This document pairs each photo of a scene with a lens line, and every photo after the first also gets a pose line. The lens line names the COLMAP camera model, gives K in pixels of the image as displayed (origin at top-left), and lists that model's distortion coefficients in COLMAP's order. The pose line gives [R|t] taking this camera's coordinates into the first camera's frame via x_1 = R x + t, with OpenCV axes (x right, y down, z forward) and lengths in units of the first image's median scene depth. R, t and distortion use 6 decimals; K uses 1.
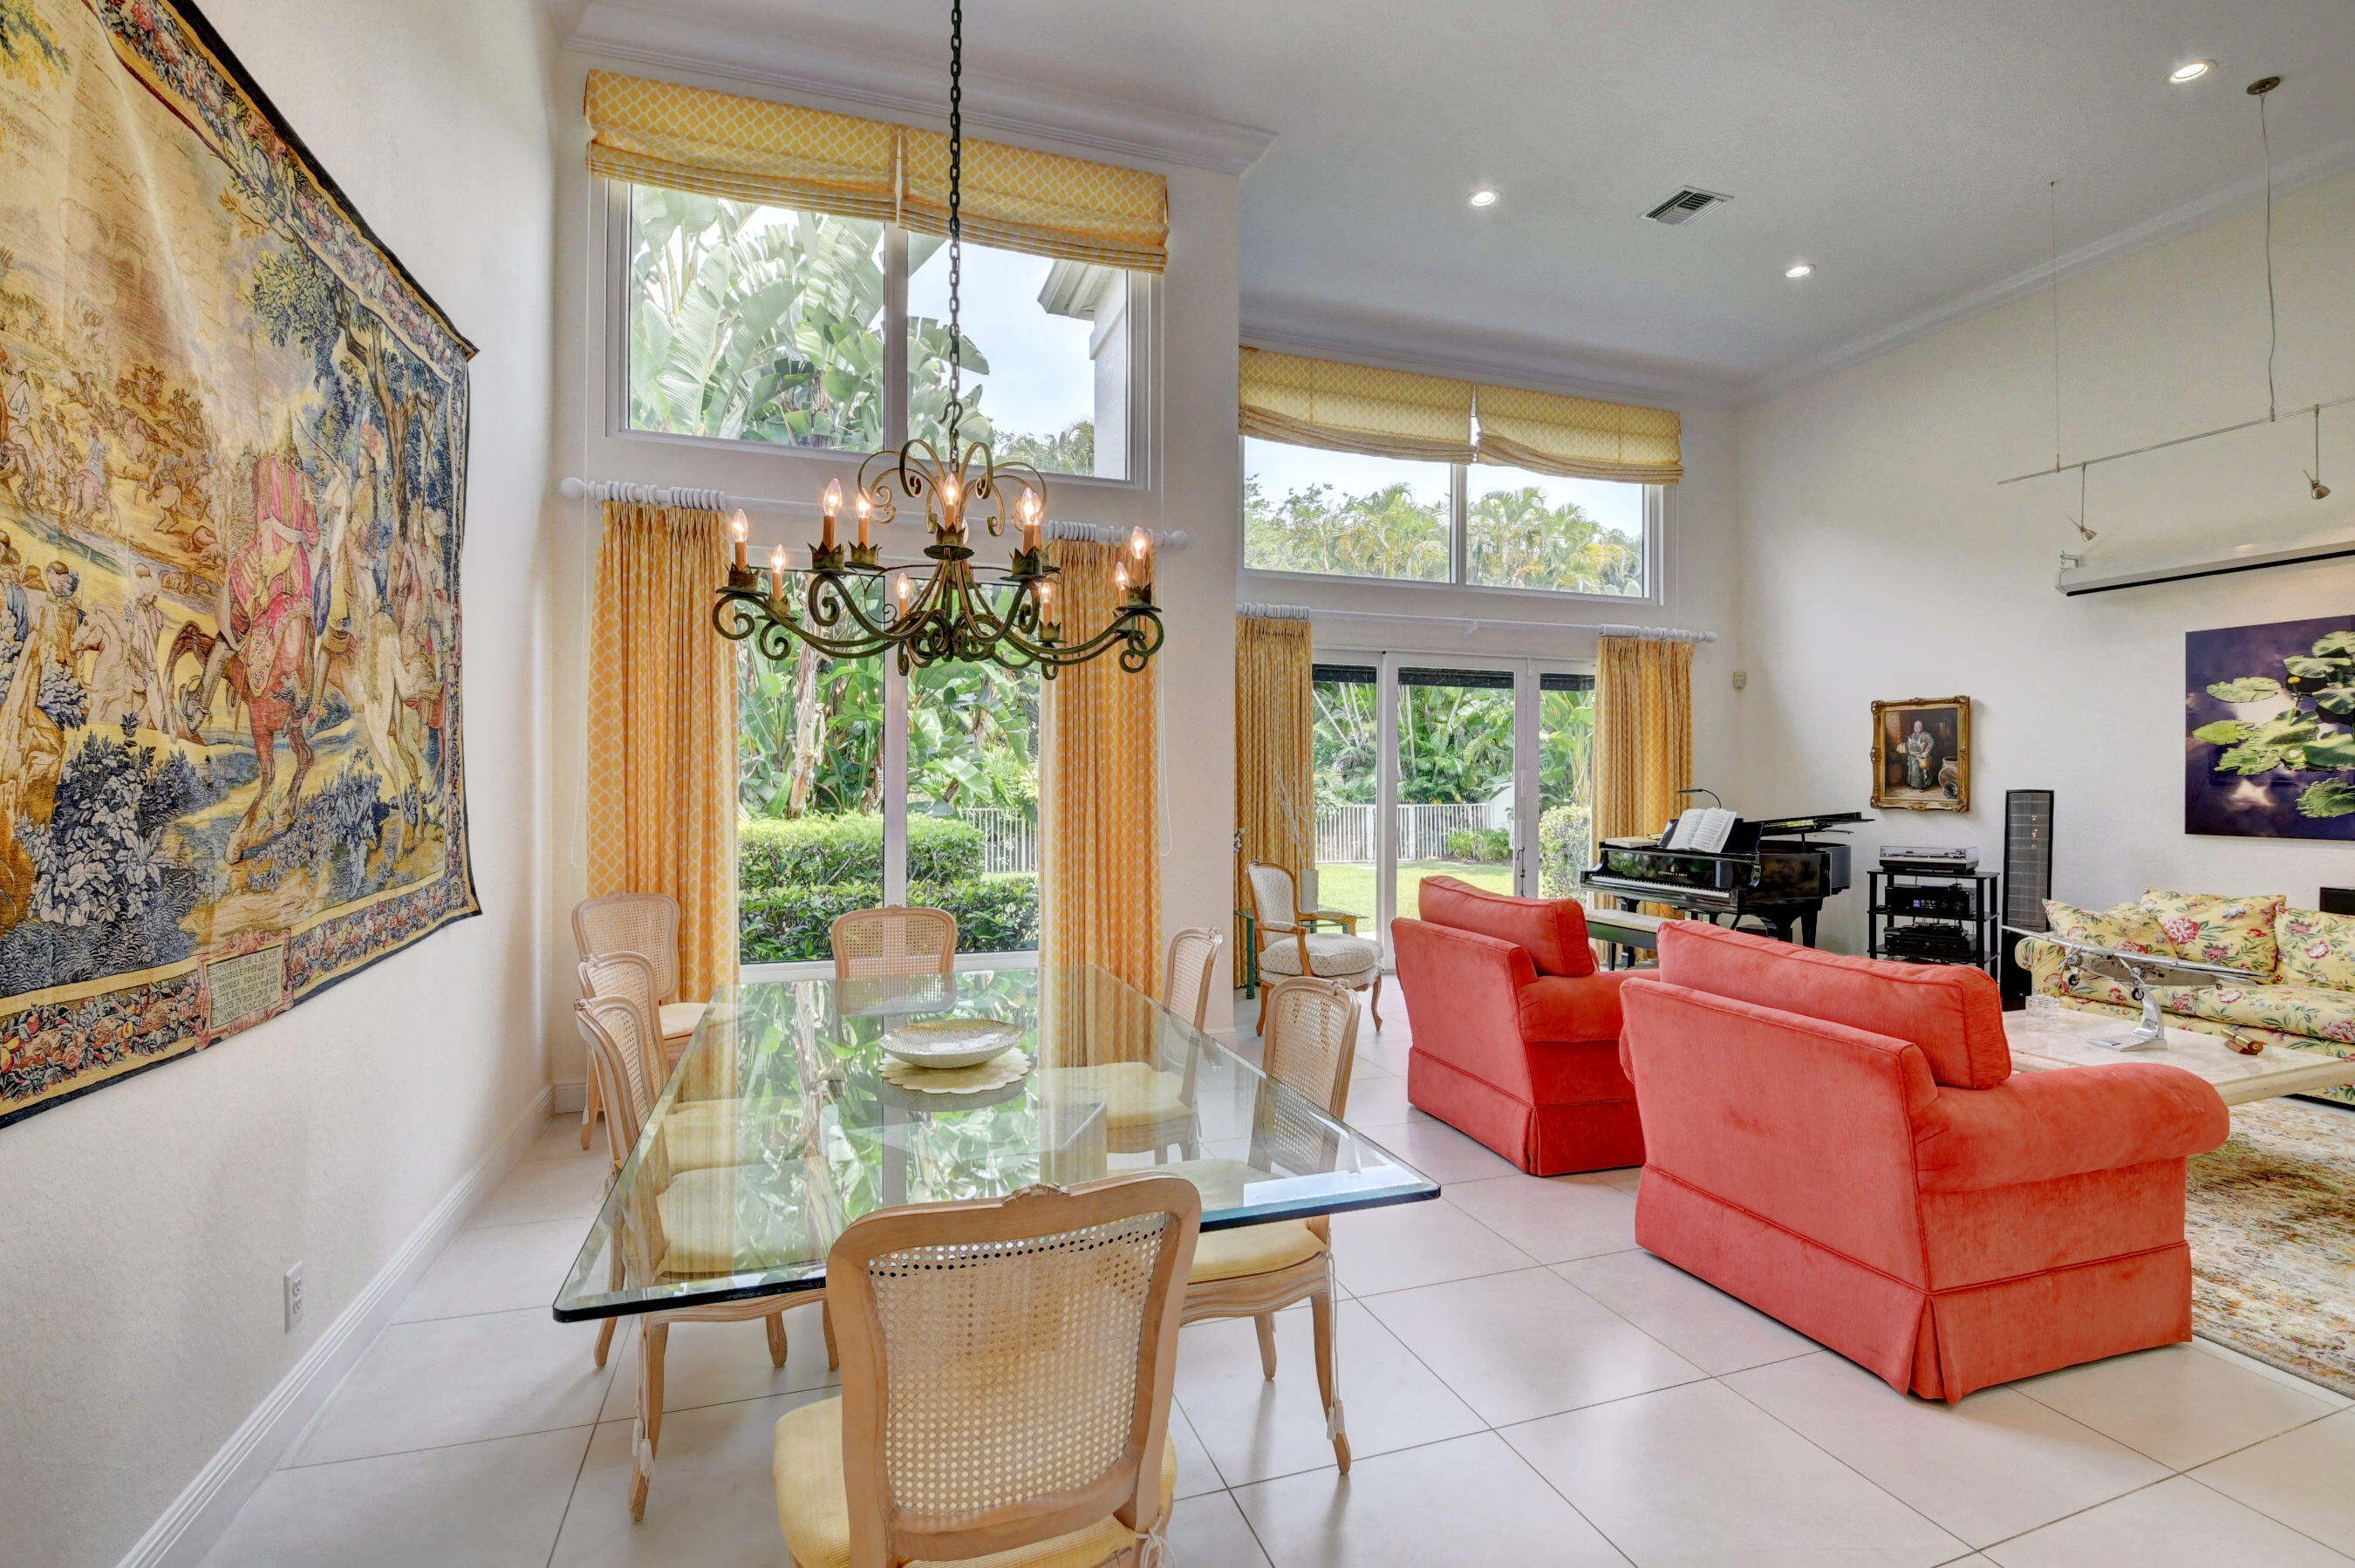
lens RADIAL K [[1045.4, 0, 1177.5], [0, 1045.4, 784.0], [0, 0, 1]] dist [0.009542, -0.021580]
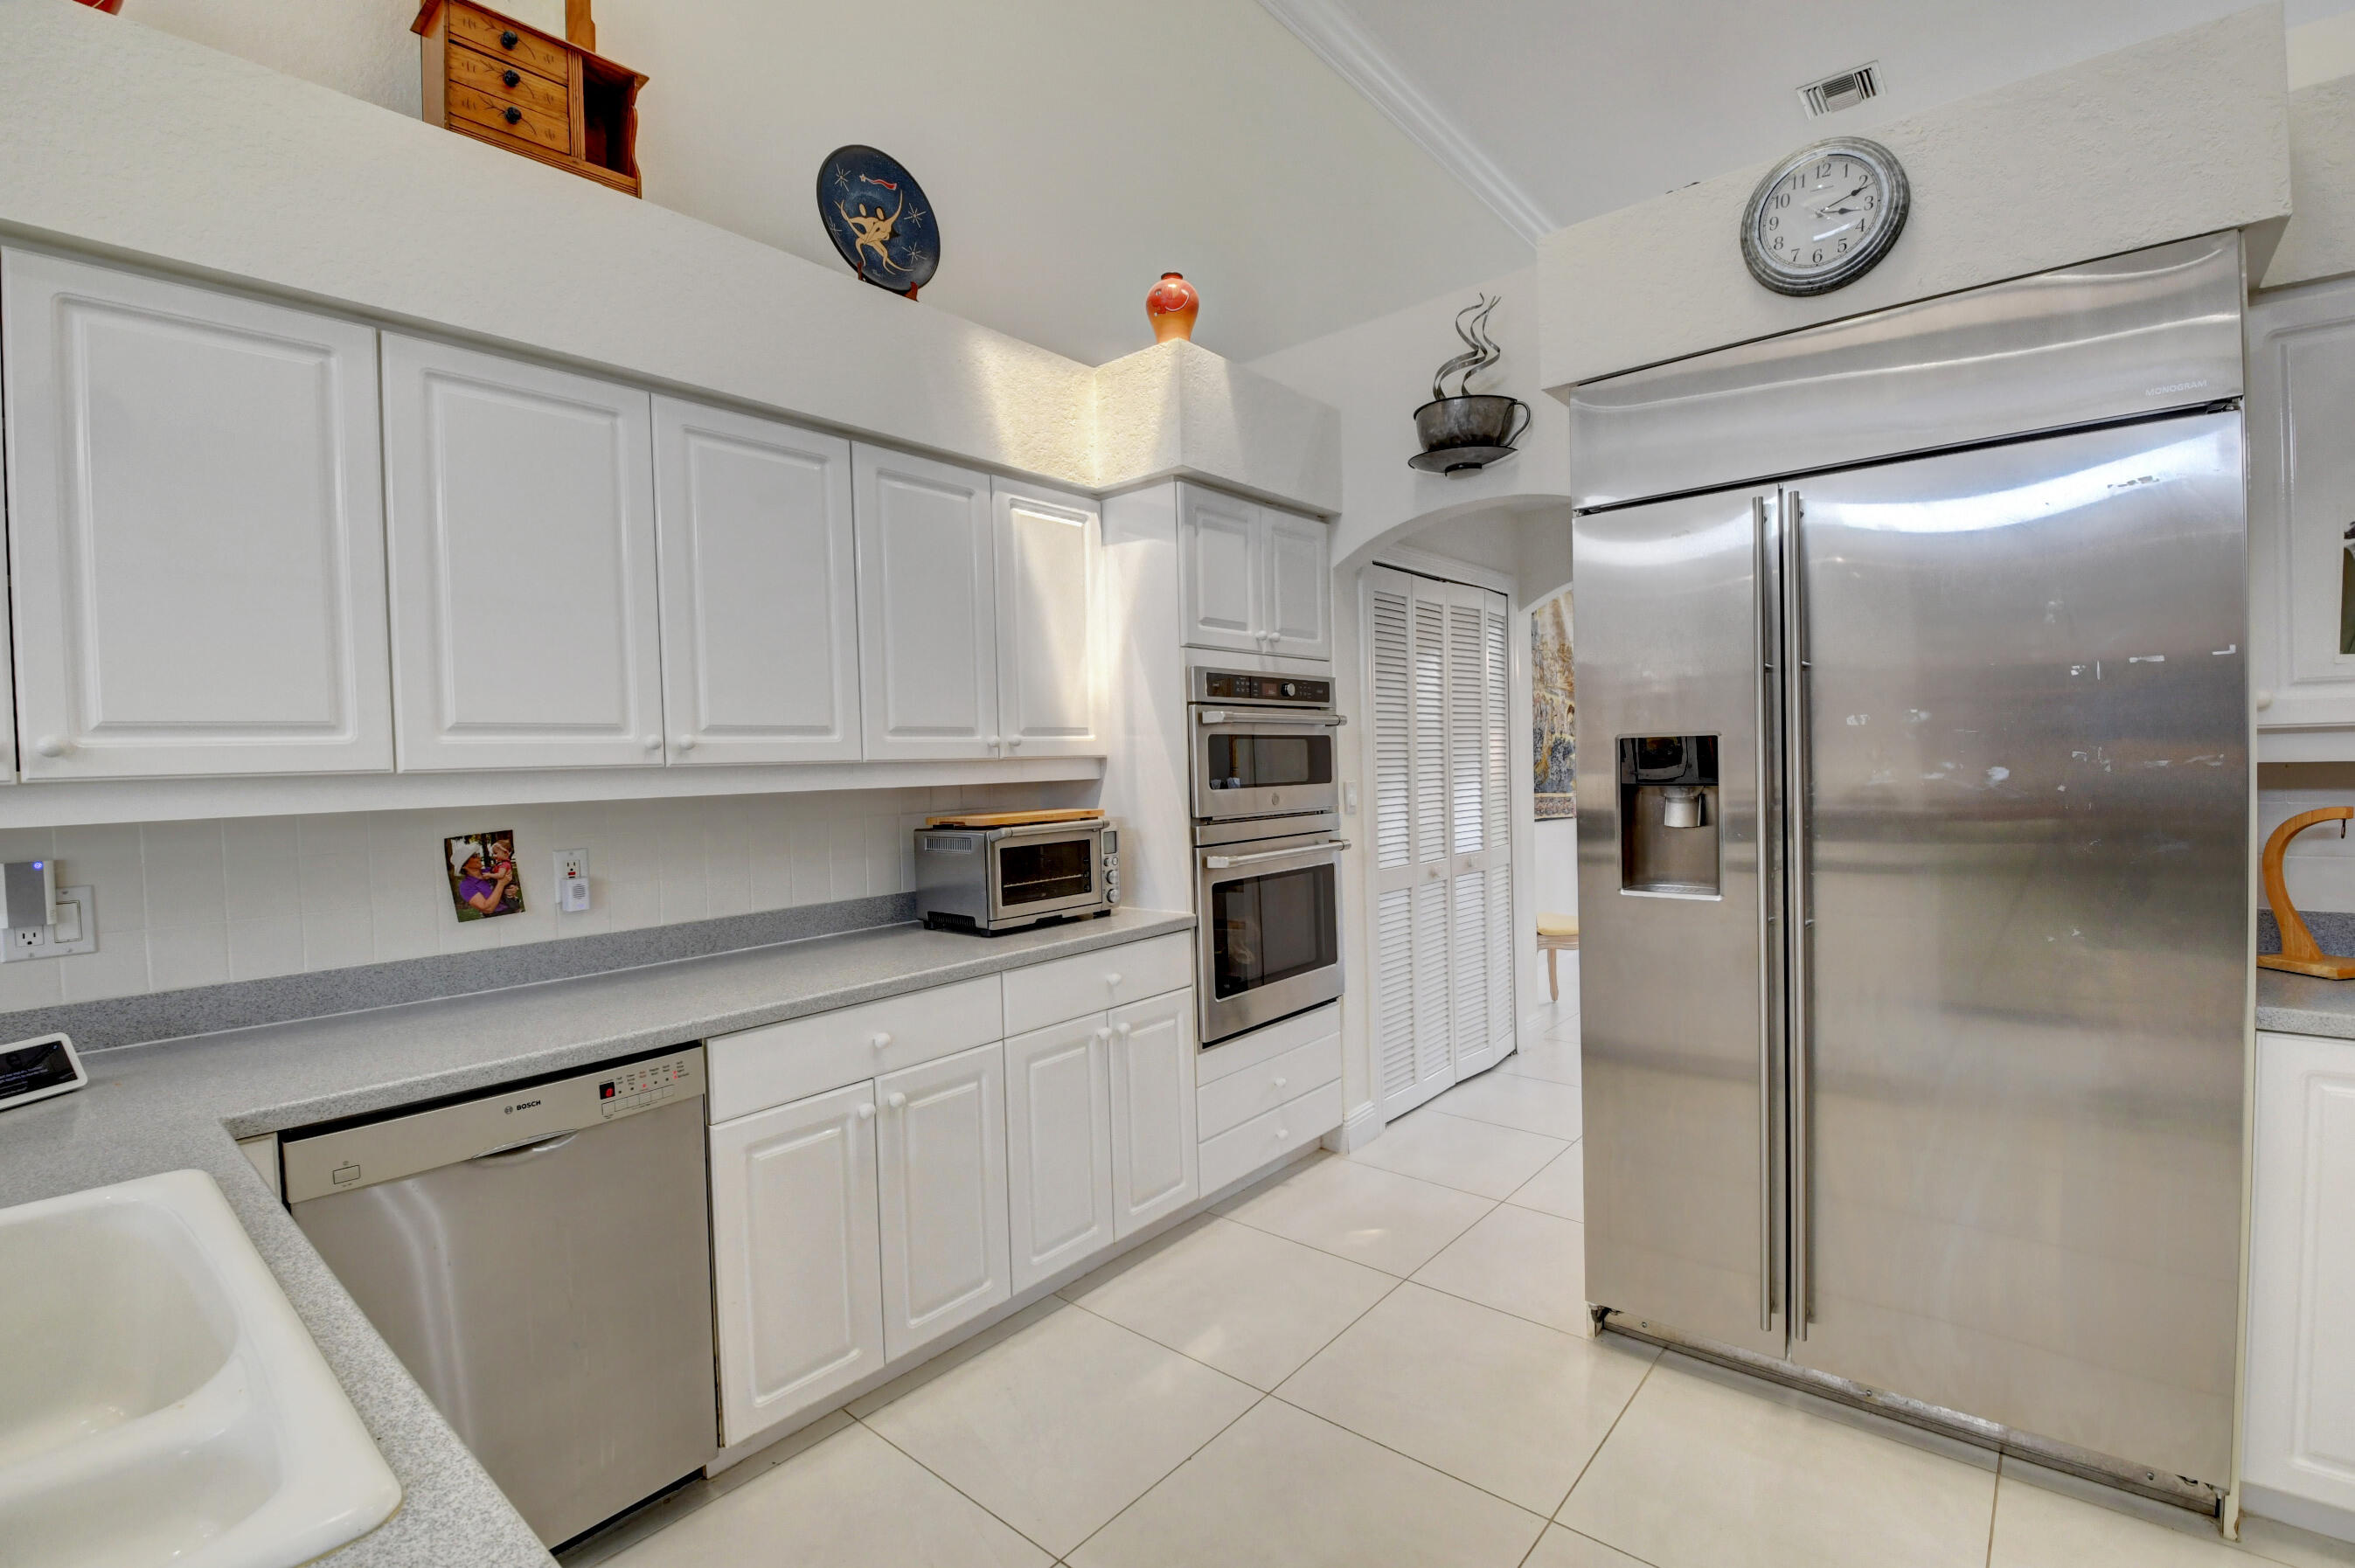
lens RADIAL K [[1027.3, 0, 1175.9], [0, 1027.3, 787.5], [0, 0, 1]] dist [0.029811, -0.043290]
pose [[0.502132, 0.008875, -0.864746, 0.571990], [0.028857, 0.999219, 0.027011, 0.001442], [0.864310, -0.038517, 0.501483, -0.775306]]
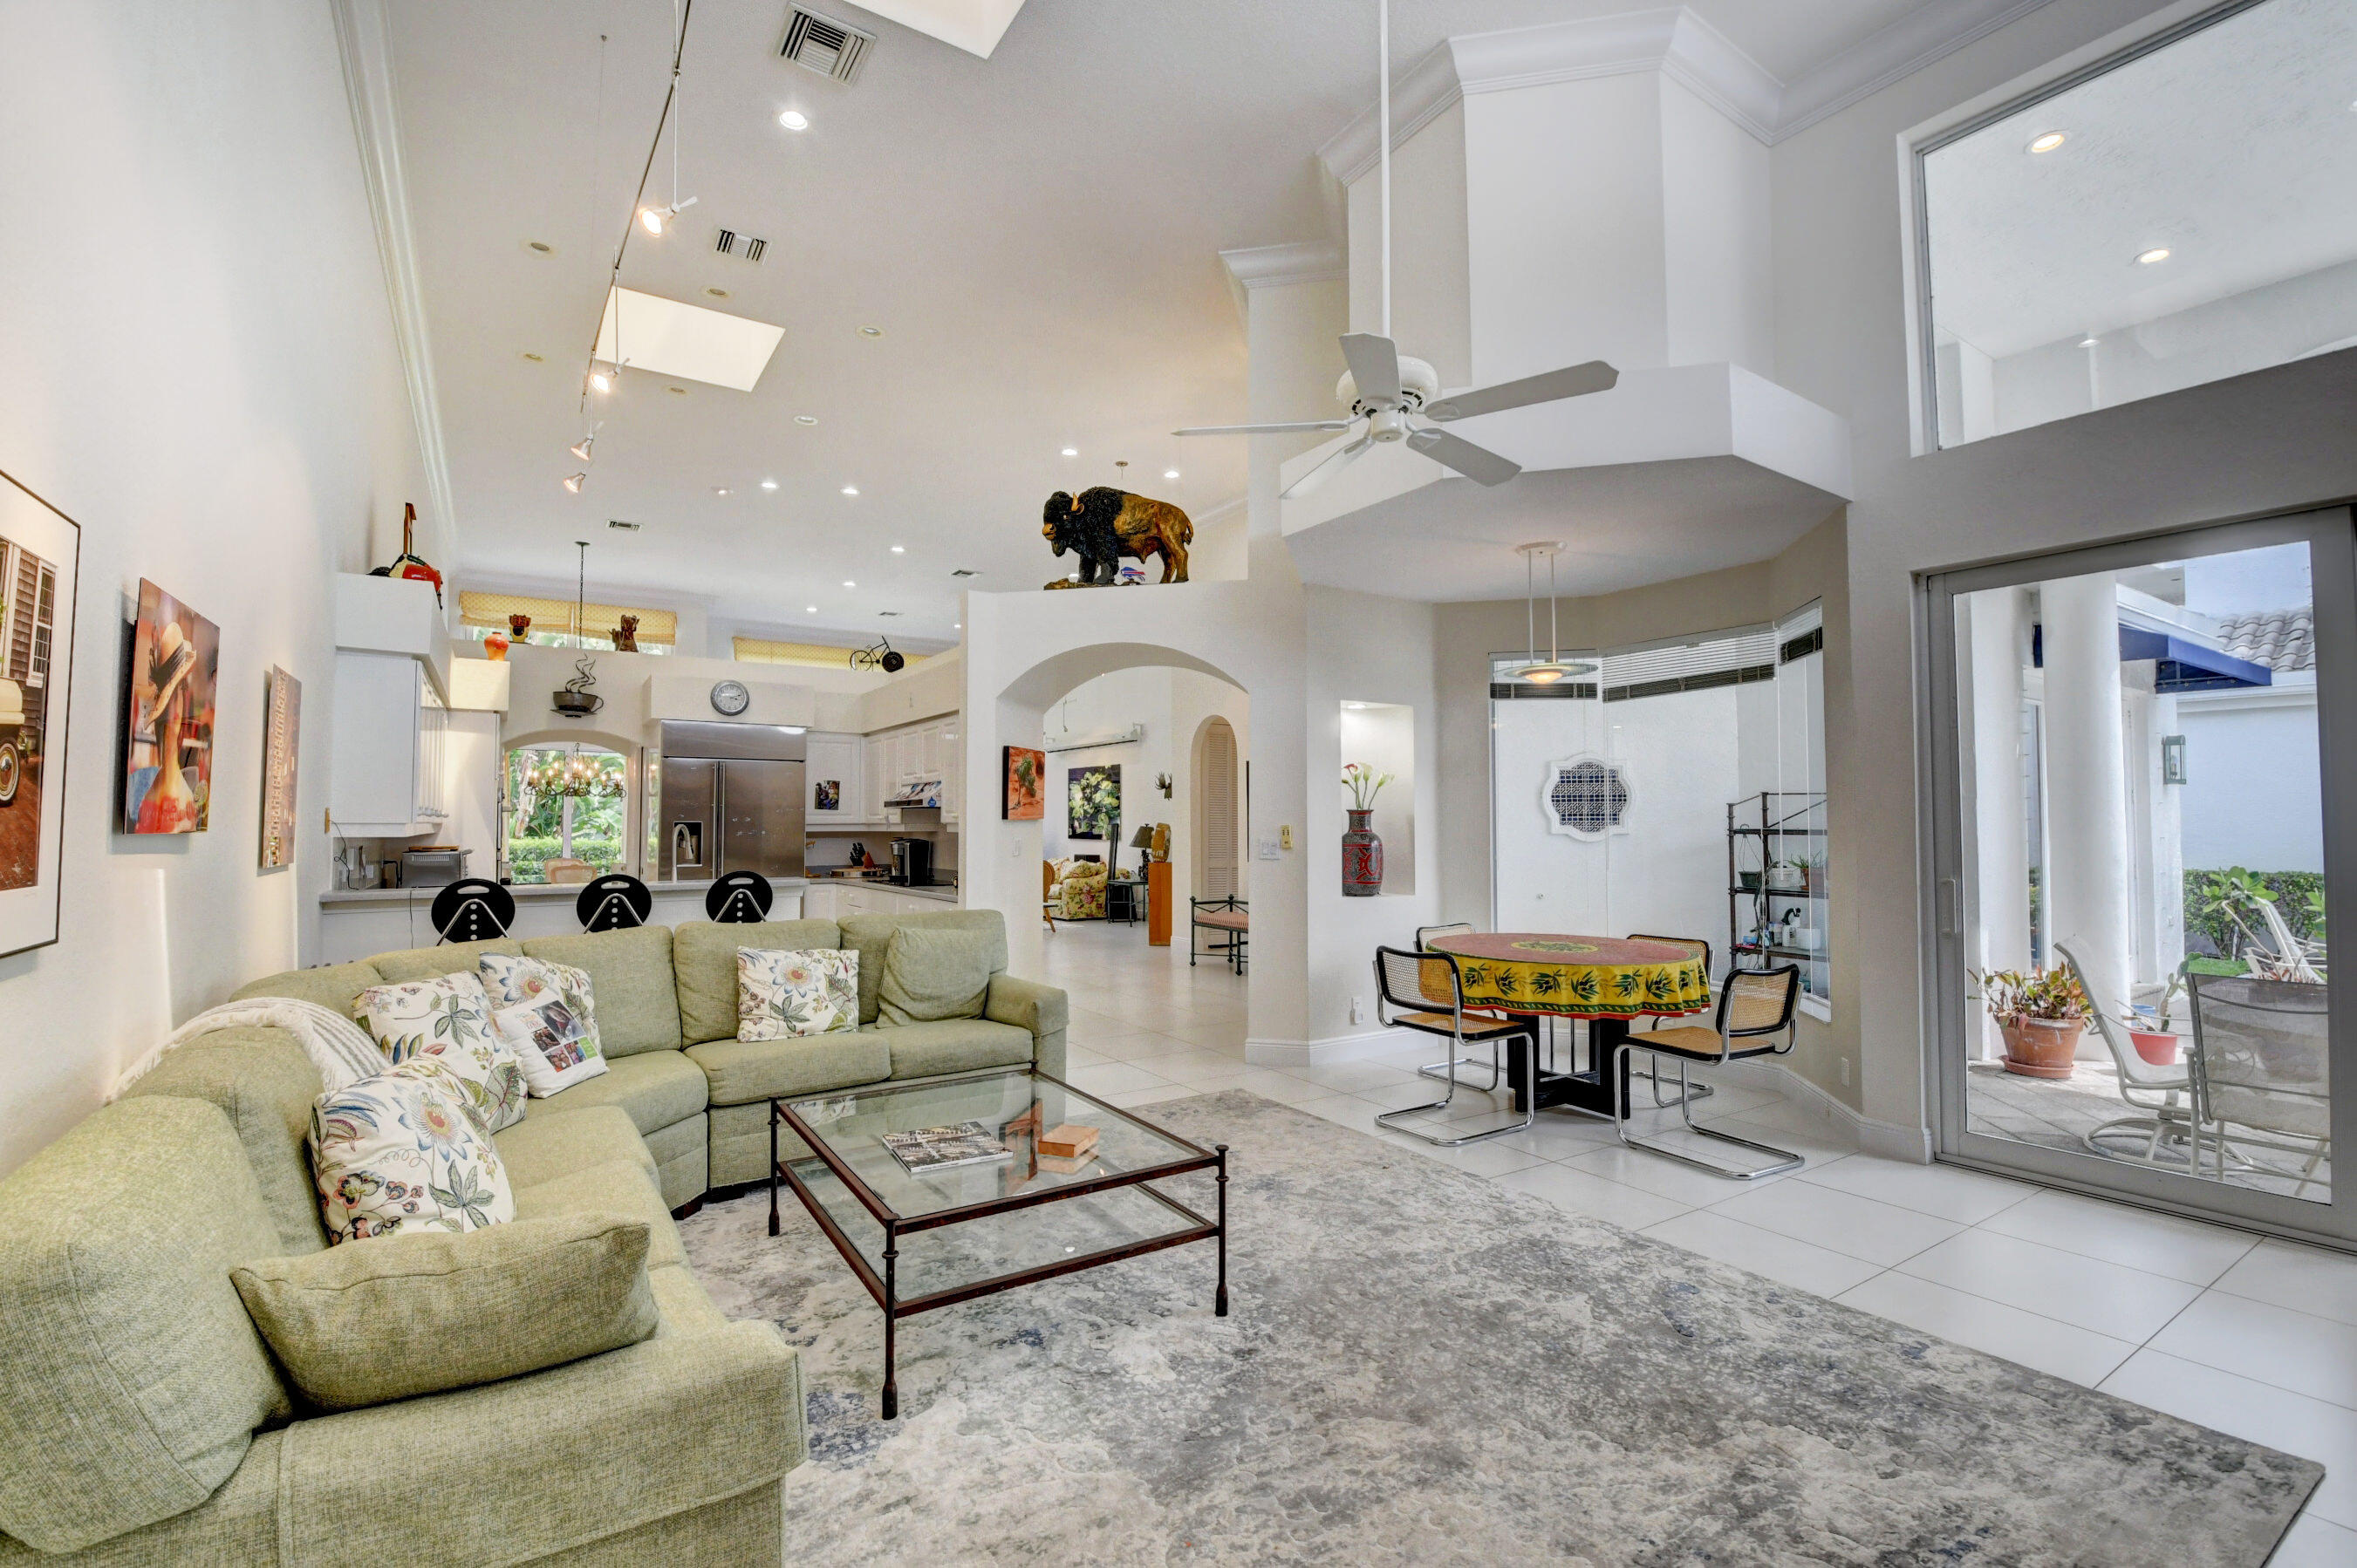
lens RADIAL K [[1046.2, 0, 1178.5], [0, 1046.2, 784.0], [0, 0, 1]] dist [0.009542, -0.021580]
pose [[0.968030, 0.007133, 0.250733, 0.627690], [0.001516, 0.999411, -0.034284, -0.005460], [-0.250830, 0.033568, 0.967449, -2.126287]]
